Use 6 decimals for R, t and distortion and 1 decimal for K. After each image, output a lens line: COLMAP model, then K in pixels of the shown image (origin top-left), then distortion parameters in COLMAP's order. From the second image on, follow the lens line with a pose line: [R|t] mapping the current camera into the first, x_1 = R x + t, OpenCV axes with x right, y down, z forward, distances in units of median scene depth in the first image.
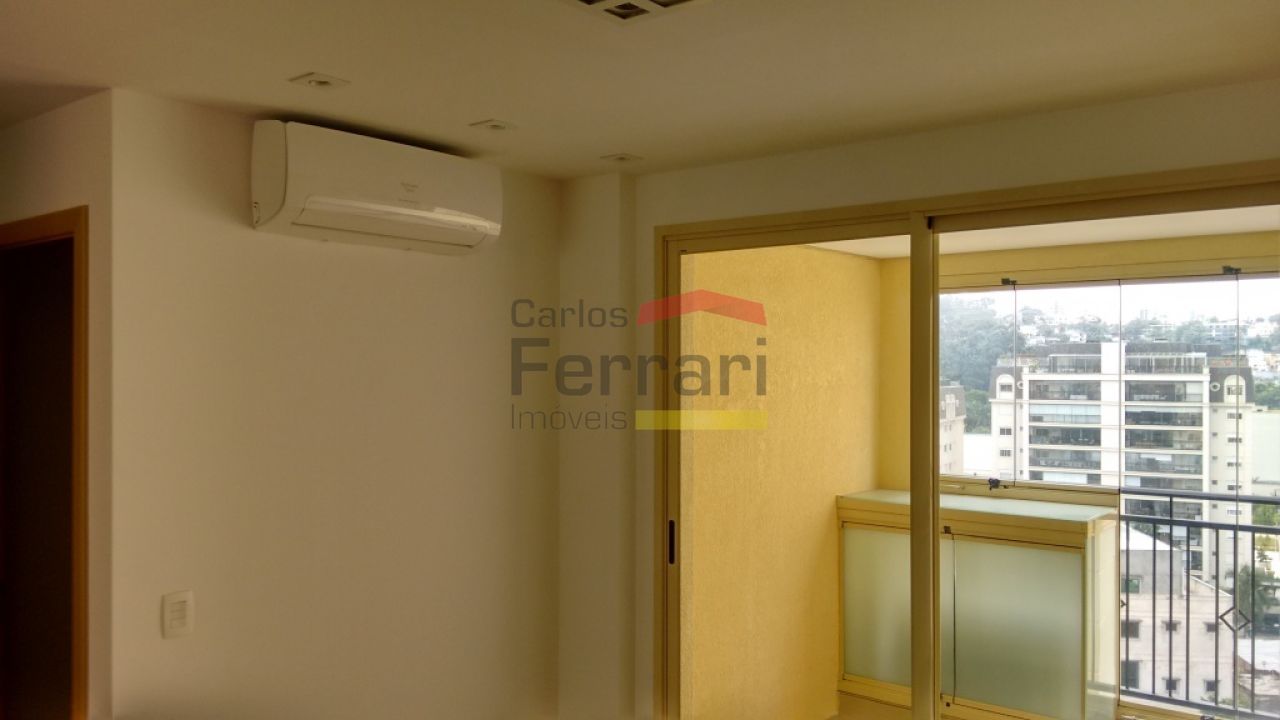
lens RADIAL K [[1000.9, 0, 641.4], [0, 1000.9, 405.7], [0, 0, 1]] dist [-0.000579, -0.002088]
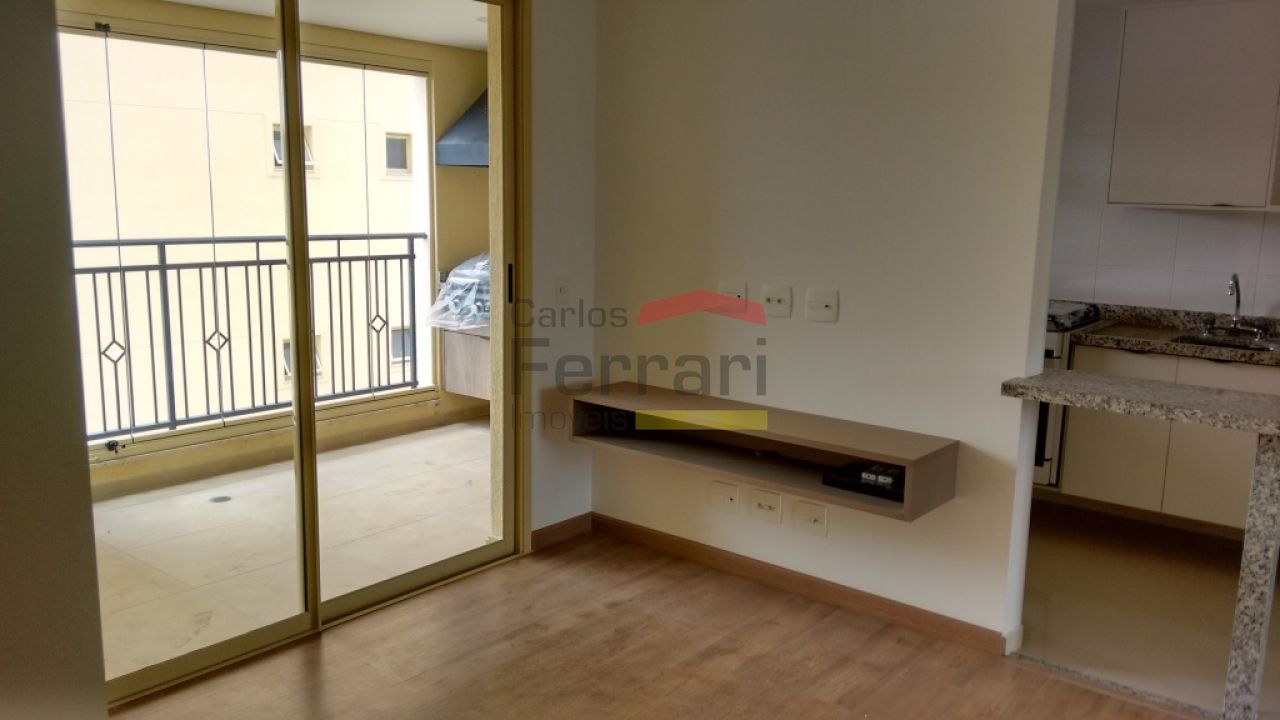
lens RADIAL K [[996.2, 0, 640.0], [0, 996.2, 360.0], [0, 0, 1]] dist [0.007665, 0.000433]
pose [[0.021680, -0.200547, 0.979444, -0.949956], [-0.021130, 0.979364, 0.200998, -0.028609], [-0.999542, -0.025053, 0.016995, 0.760484]]
